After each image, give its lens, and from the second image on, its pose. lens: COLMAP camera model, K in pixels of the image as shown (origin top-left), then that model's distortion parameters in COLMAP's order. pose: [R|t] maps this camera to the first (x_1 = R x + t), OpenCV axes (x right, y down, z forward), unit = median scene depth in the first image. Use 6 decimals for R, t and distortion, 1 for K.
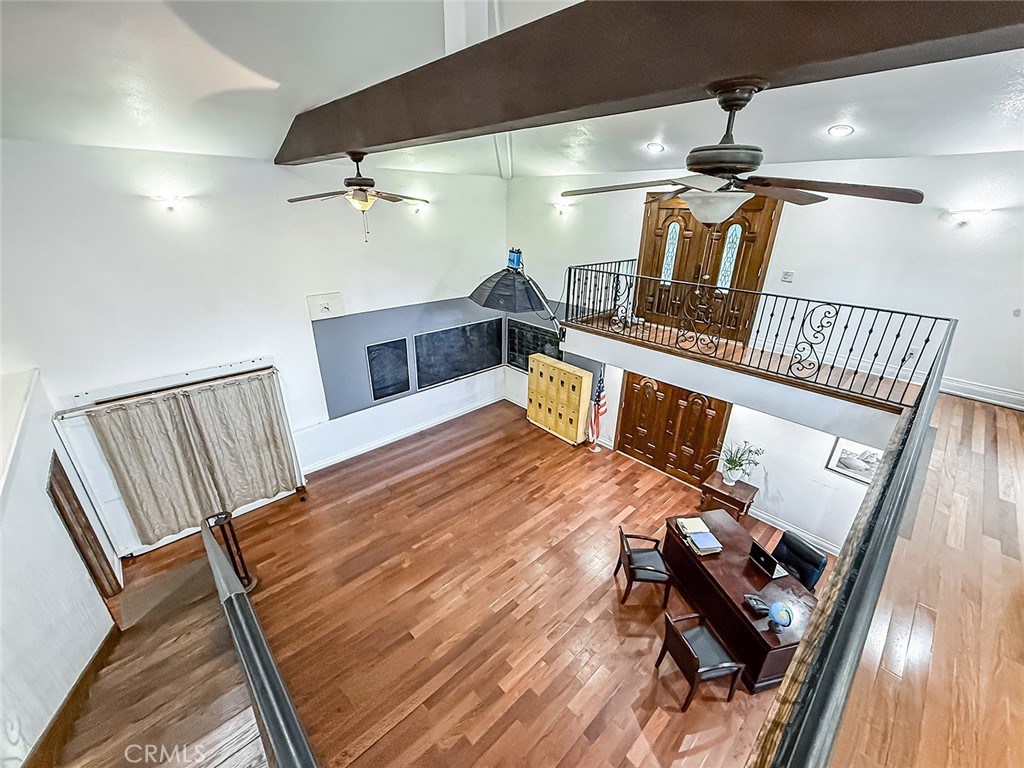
lens RADIAL K [[418.6, 0, 513.6], [0, 418.6, 385.6], [0, 0, 1]] dist [-0.000385, -0.000431]
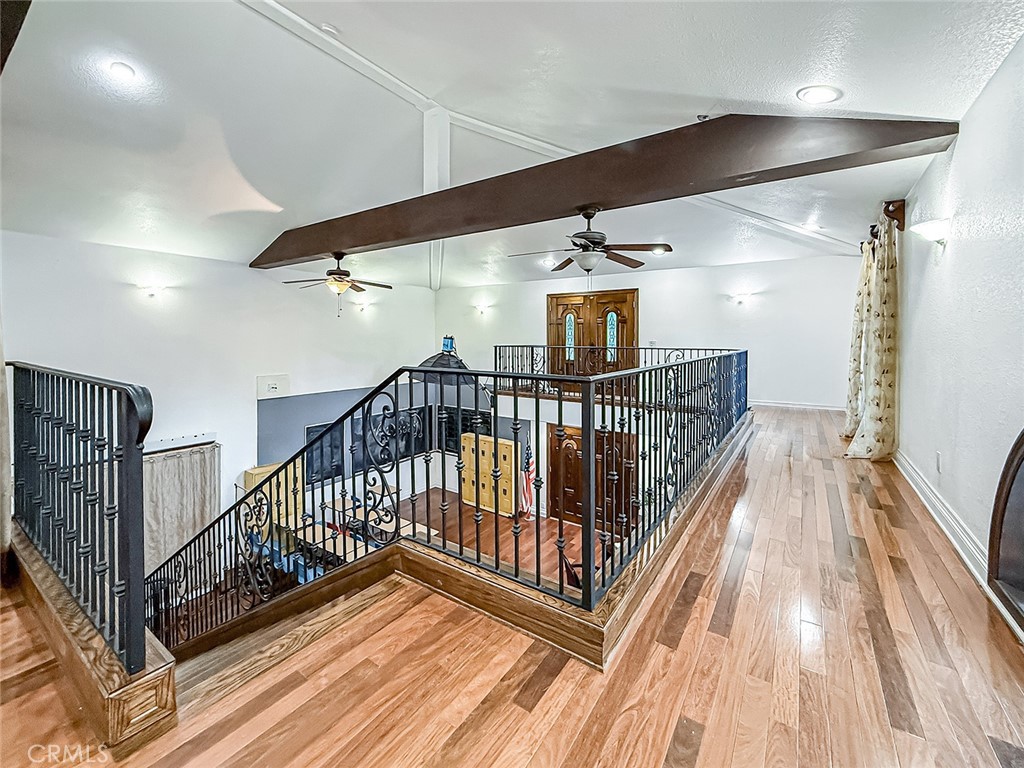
lens RADIAL K [[418.6, 0, 525.0], [0, 418.6, 337.7], [0, 0, 1]] dist [-0.000385, -0.000431]
pose [[0.971325, -0.021897, 0.236743, -0.071702], [0.110203, 0.923788, -0.366704, 0.154548], [-0.210671, 0.382279, 0.899711, -0.143318]]
